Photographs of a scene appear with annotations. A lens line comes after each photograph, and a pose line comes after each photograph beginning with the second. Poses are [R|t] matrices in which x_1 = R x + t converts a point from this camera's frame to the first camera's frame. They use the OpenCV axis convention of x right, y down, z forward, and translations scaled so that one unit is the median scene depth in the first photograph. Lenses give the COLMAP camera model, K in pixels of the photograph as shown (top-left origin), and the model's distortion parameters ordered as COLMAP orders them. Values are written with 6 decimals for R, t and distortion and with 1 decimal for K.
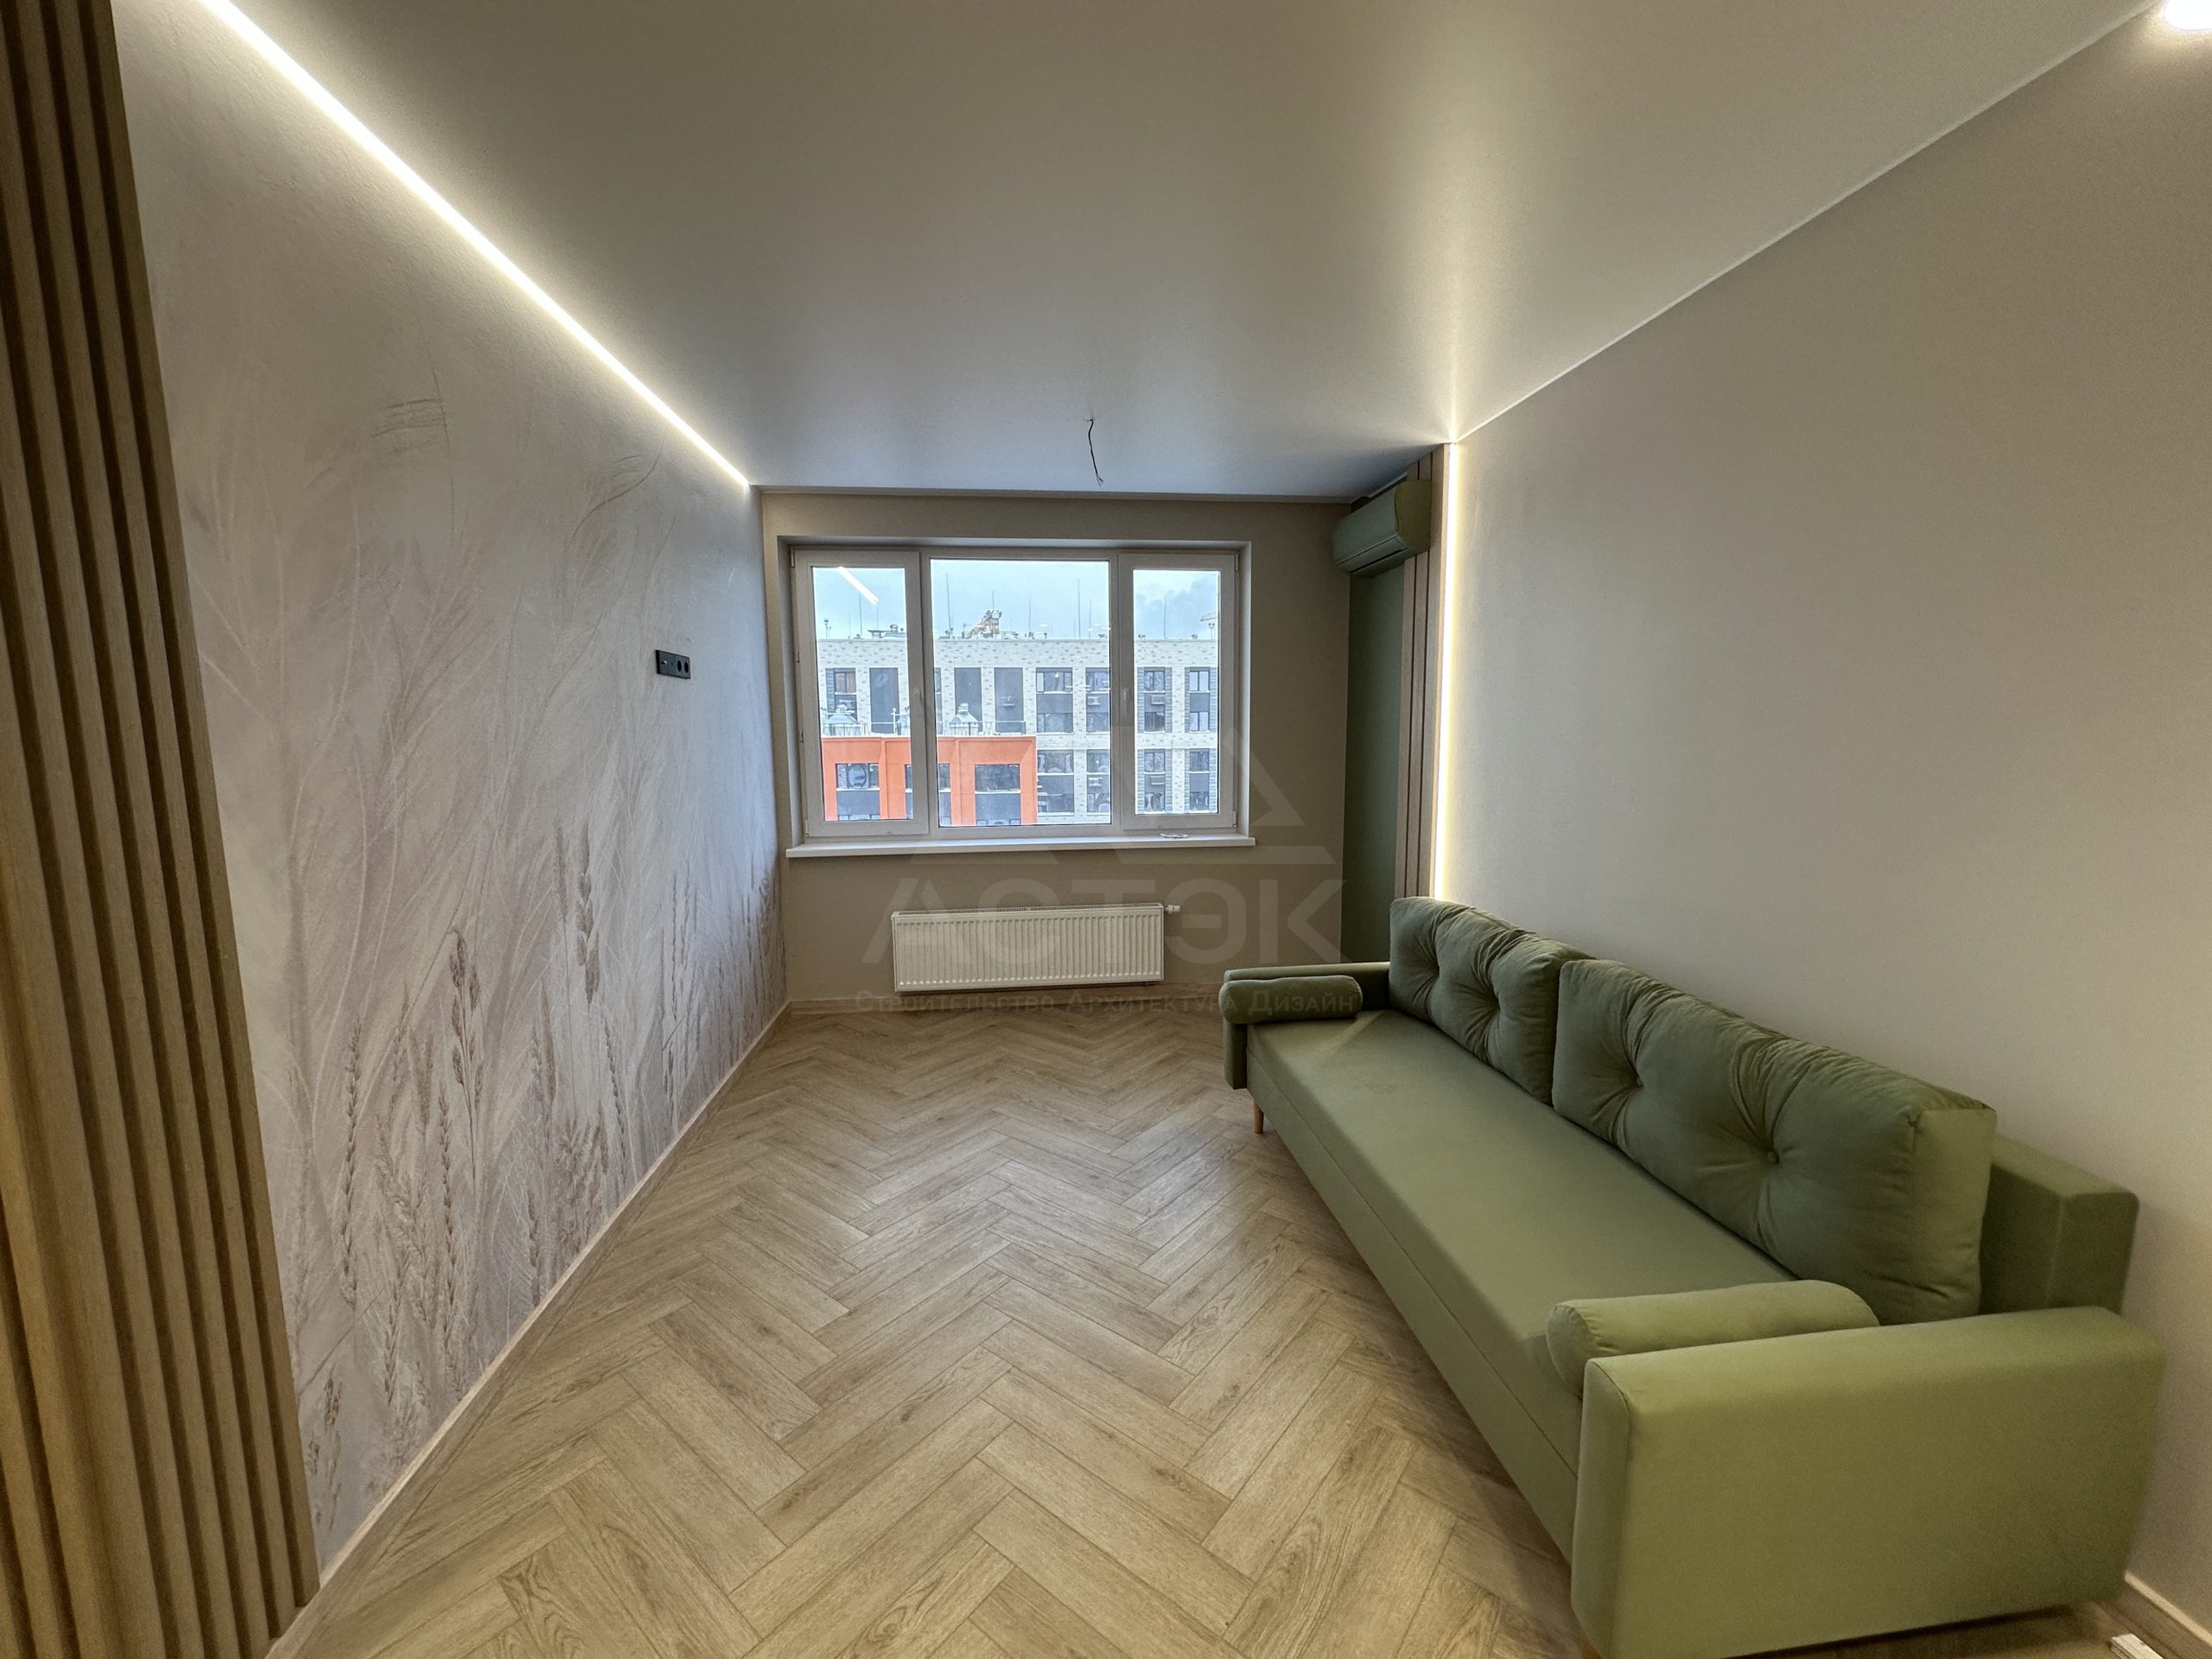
lens RADIAL K [[883.6, 0, 1107.0], [0, 883.6, 833.9], [0, 0, 1]] dist [-0.005932, 0.001278]
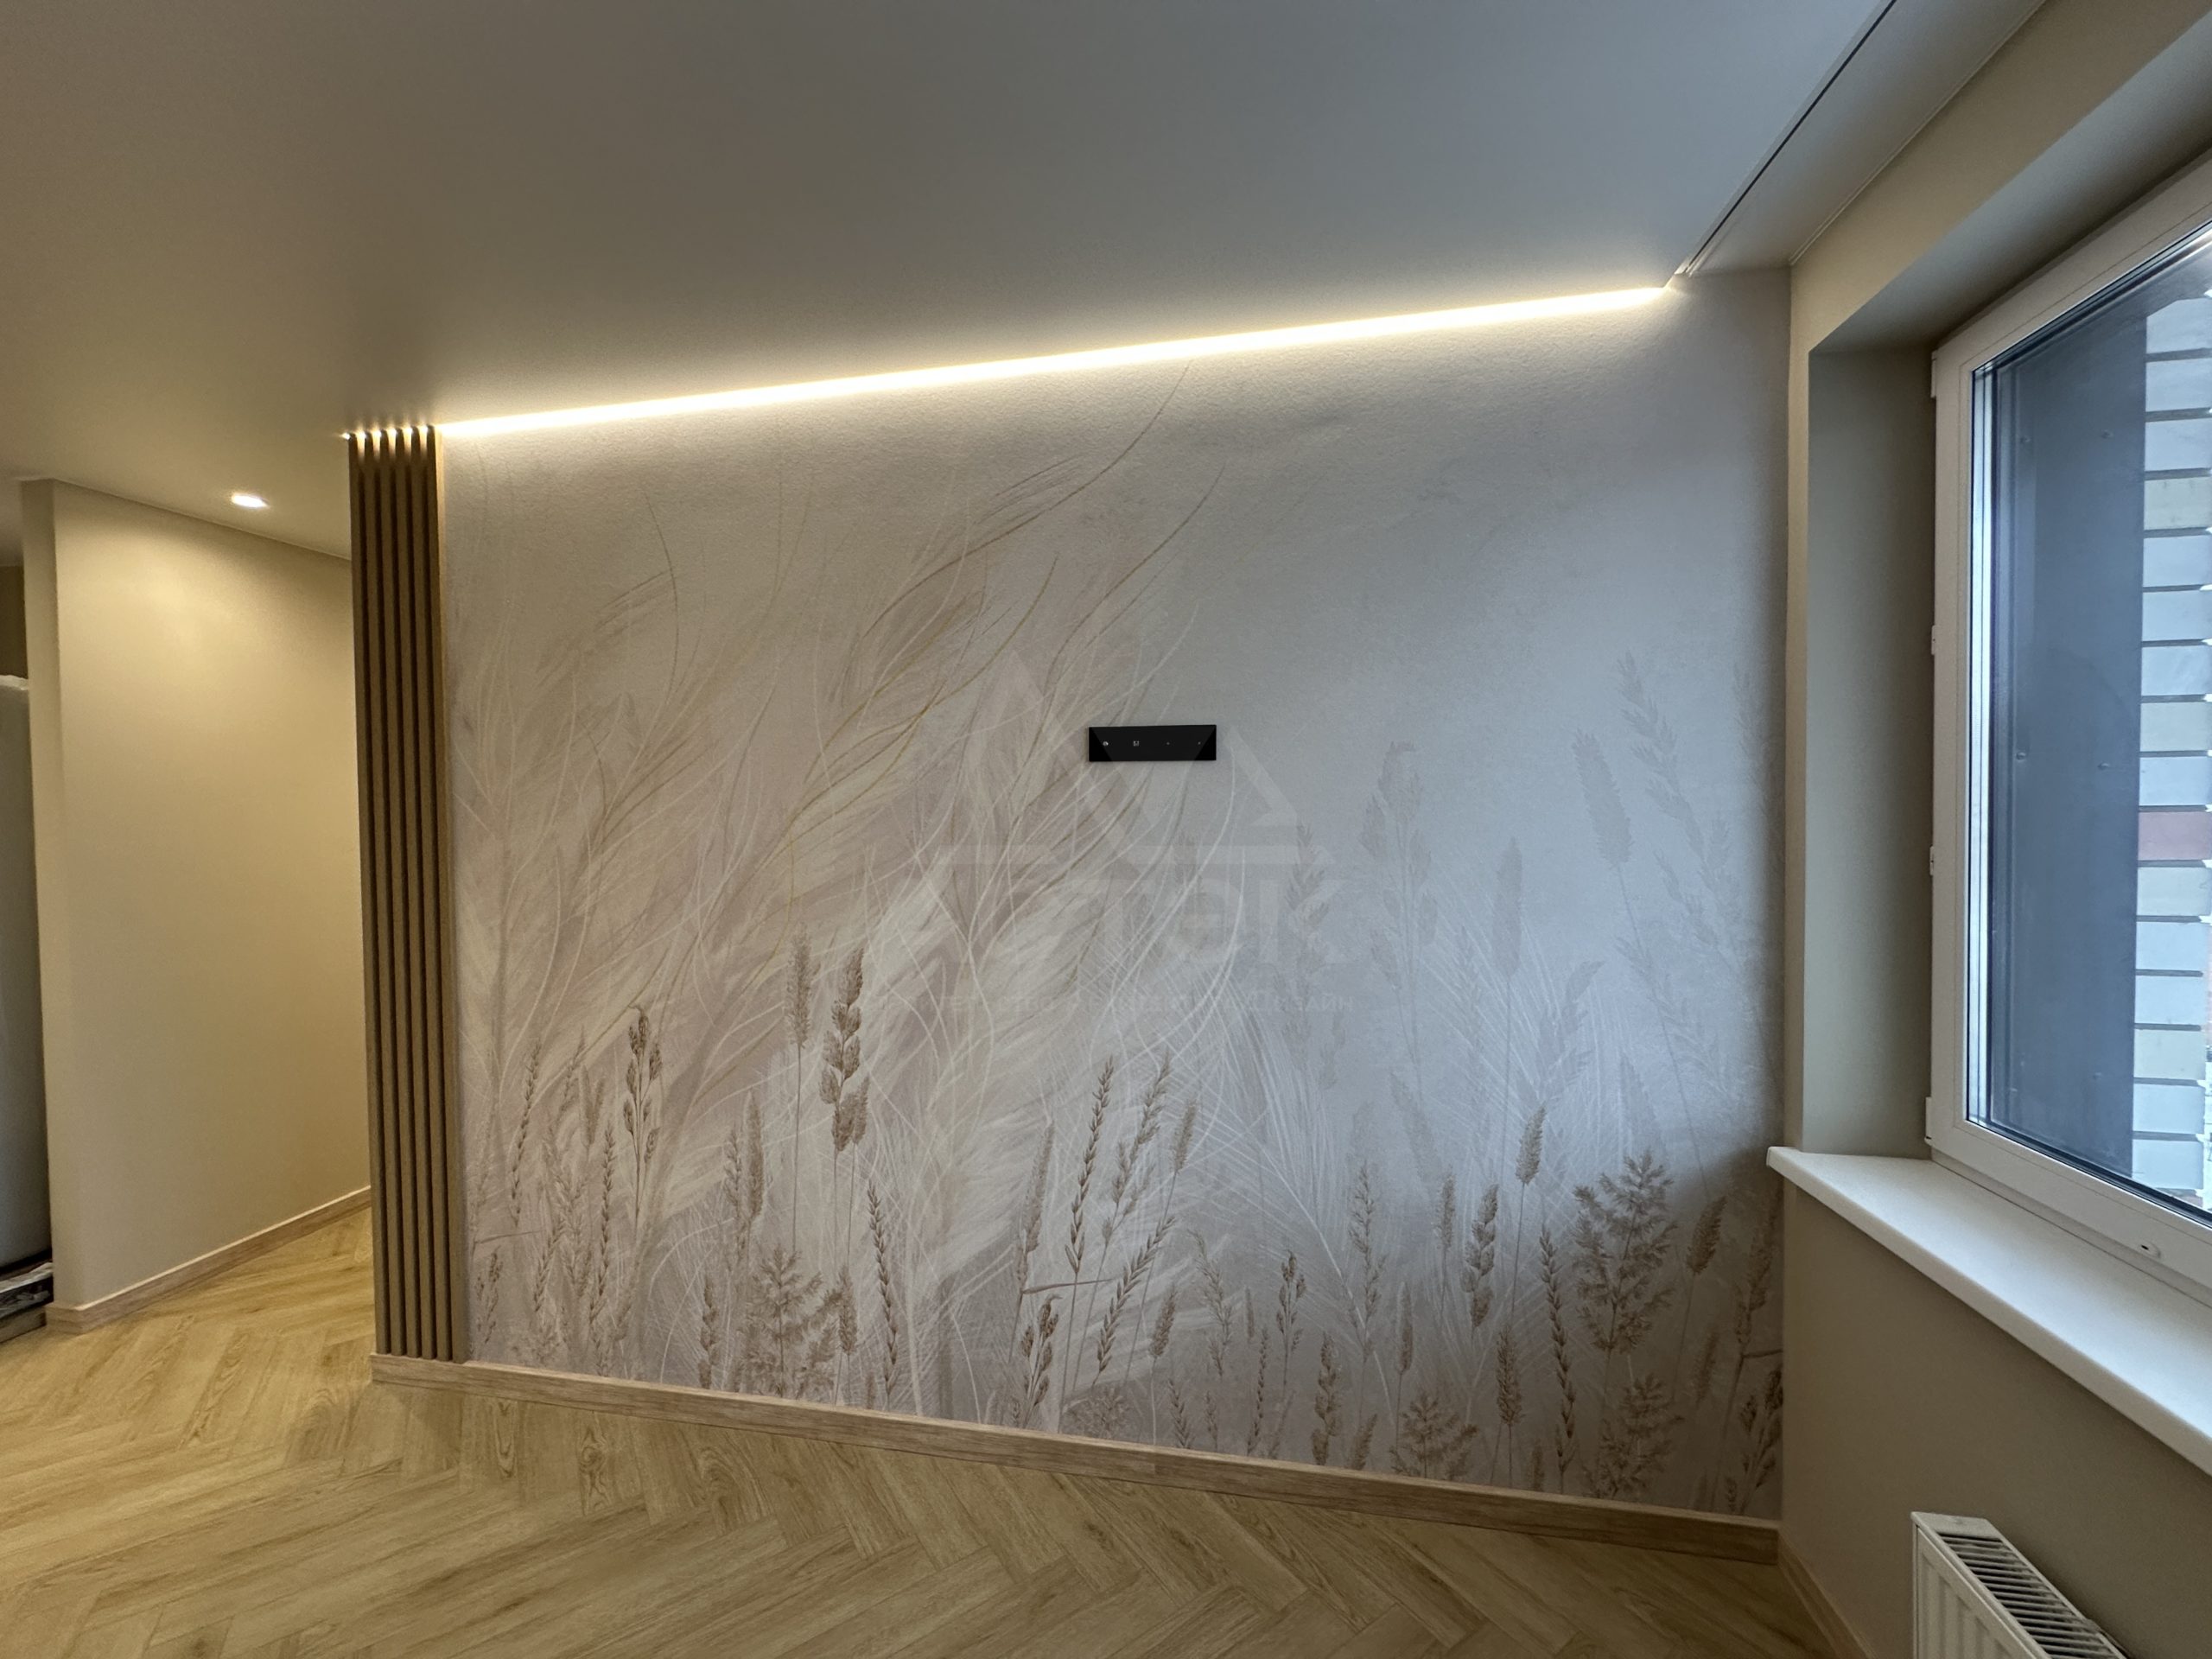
lens RADIAL K [[883.6, 0, 1100.9], [0, 883.6, 826.0], [0, 0, 1]] dist [-0.005932, 0.001278]
pose [[-0.291089, 0.031734, -0.956170, 0.237516], [-0.103000, 0.992601, 0.064300, -0.294241], [0.951135, 0.117203, -0.285666, 2.005439]]
